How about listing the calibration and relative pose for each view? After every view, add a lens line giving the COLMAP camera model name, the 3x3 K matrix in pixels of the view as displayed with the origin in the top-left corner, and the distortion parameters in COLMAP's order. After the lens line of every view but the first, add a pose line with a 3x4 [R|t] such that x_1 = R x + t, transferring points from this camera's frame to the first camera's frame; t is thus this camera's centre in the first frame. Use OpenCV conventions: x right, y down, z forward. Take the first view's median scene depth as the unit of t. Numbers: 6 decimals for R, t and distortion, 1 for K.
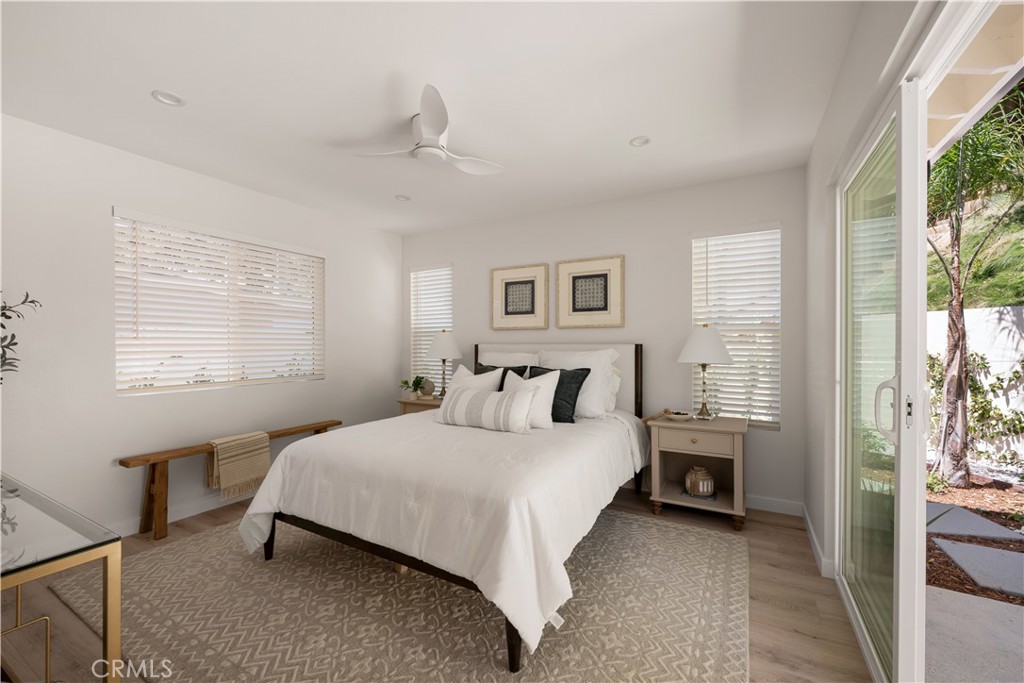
lens RADIAL K [[420.0, 0, 507.1], [0, 420.0, 341.7], [0, 0, 1]] dist [-0.000562, -0.000037]
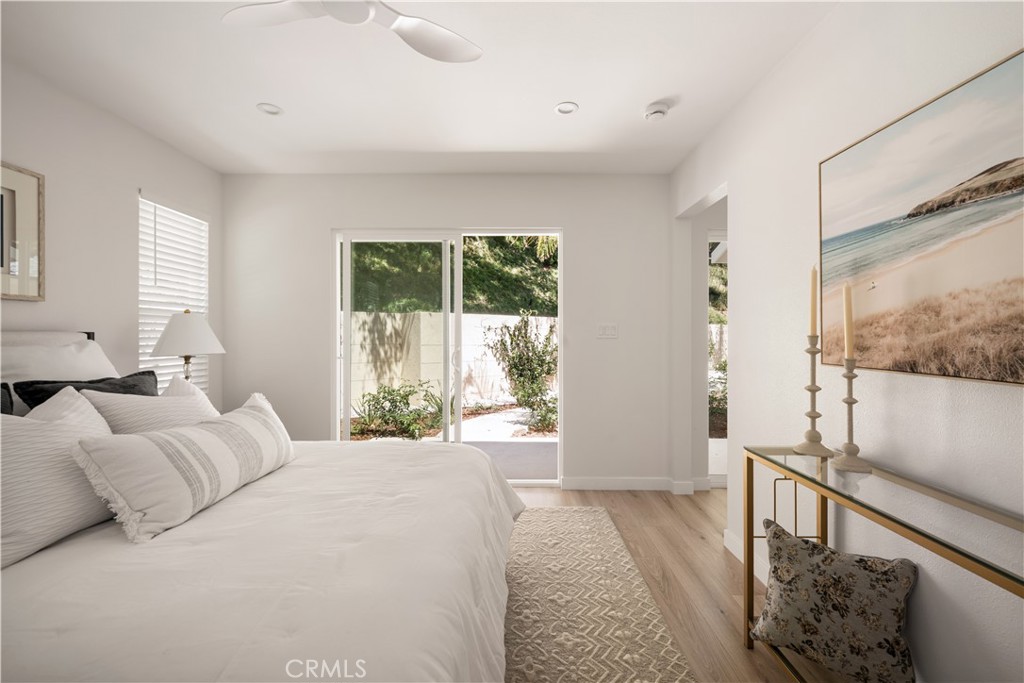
lens RADIAL K [[420.0, 0, 508.8], [0, 420.0, 336.8], [0, 0, 1]] dist [-0.000562, -0.000037]
pose [[-0.488243, -0.005159, 0.872693, -0.609345], [-0.002033, 0.999987, 0.004774, 0.008451], [-0.872705, 0.000557, -0.488247, 0.841677]]
